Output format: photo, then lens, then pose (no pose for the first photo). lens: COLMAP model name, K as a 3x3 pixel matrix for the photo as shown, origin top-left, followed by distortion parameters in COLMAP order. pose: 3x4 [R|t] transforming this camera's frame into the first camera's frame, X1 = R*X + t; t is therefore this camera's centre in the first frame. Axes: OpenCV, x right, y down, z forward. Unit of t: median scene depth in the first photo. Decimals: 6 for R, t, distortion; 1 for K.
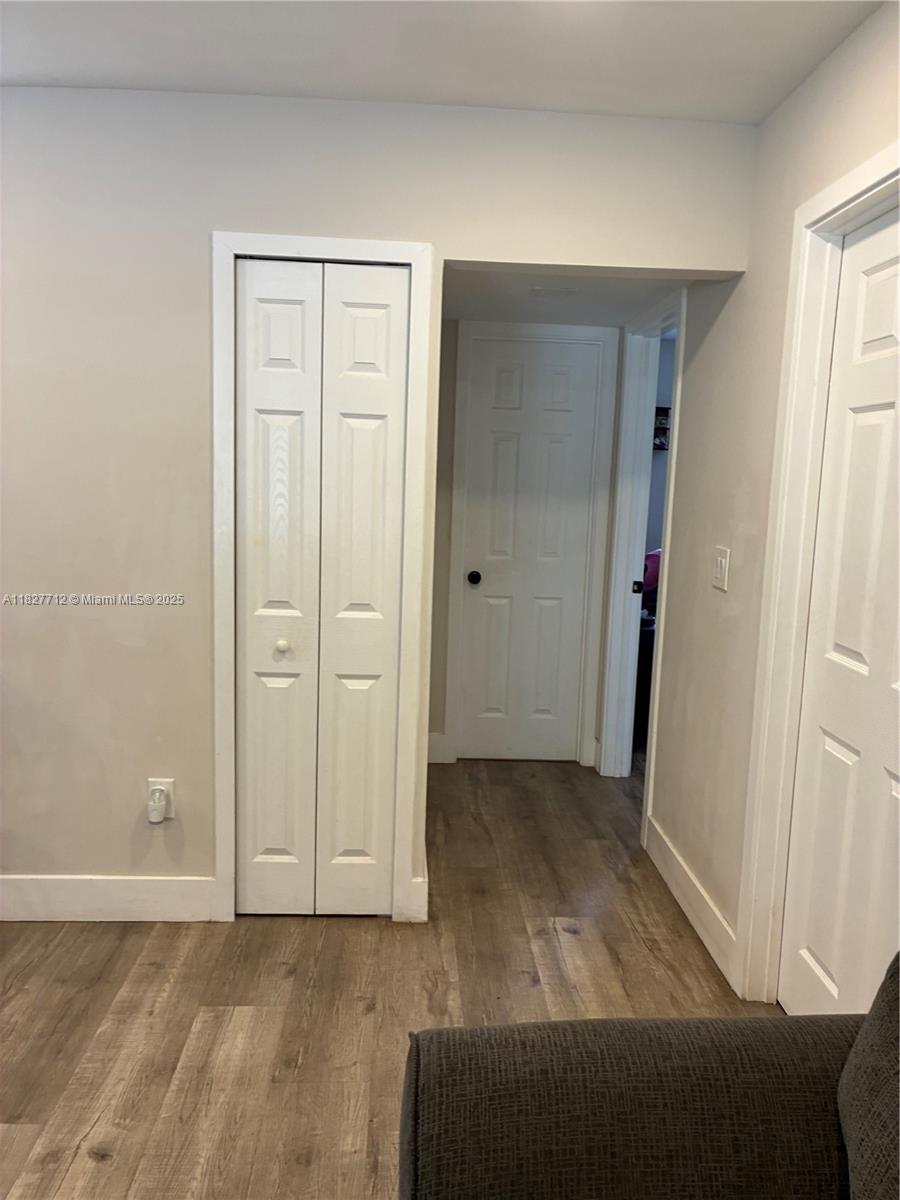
lens RADIAL K [[909.3, 0, 455.9], [0, 909.3, 610.4], [0, 0, 1]] dist [0.042592, -0.059831]
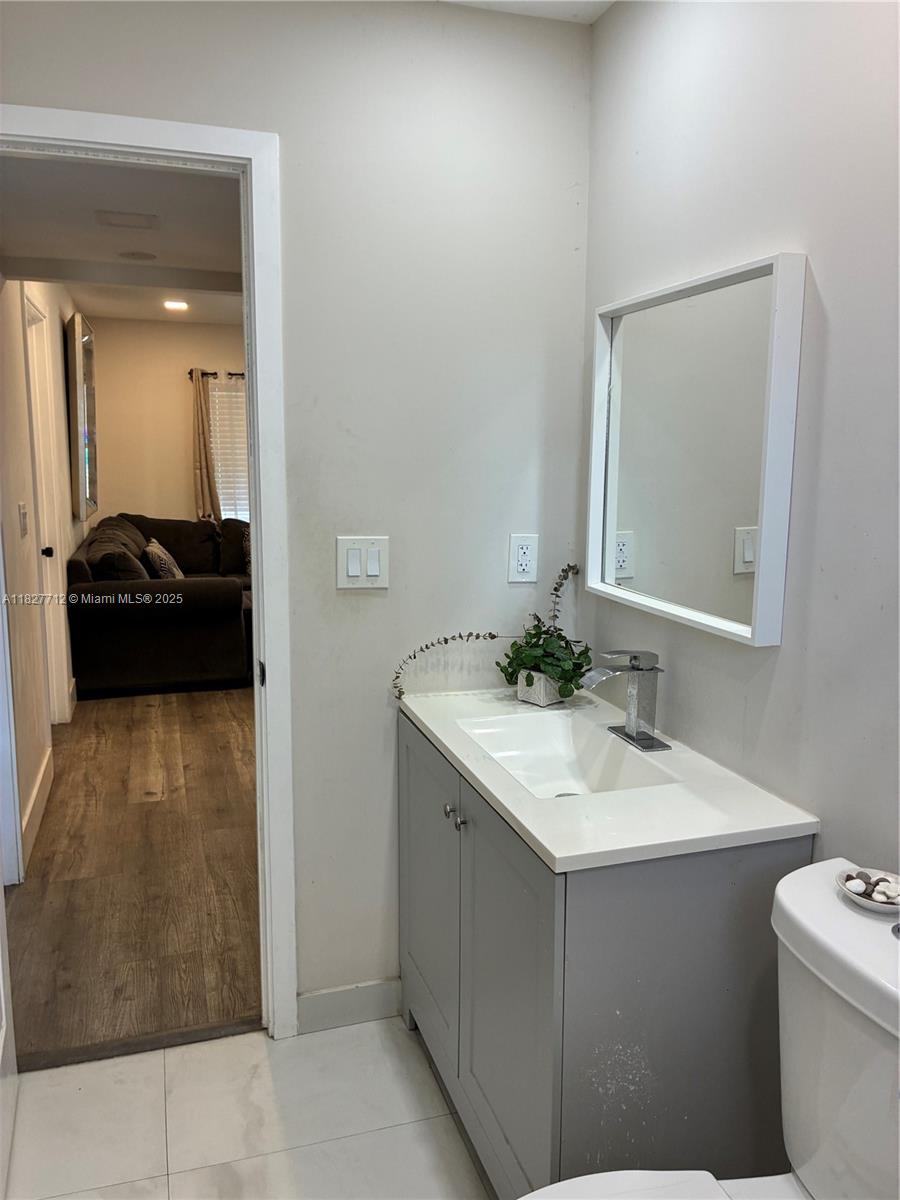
lens RADIAL K [[909.3, 0, 446.1], [0, 909.3, 588.3], [0, 0, 1]] dist [0.042592, -0.059831]
pose [[-0.965825, -0.003104, -0.259178, 0.058455], [-0.079400, 0.955400, 0.284442, -0.359075], [0.246735, 0.295300, -0.922995, 2.329747]]
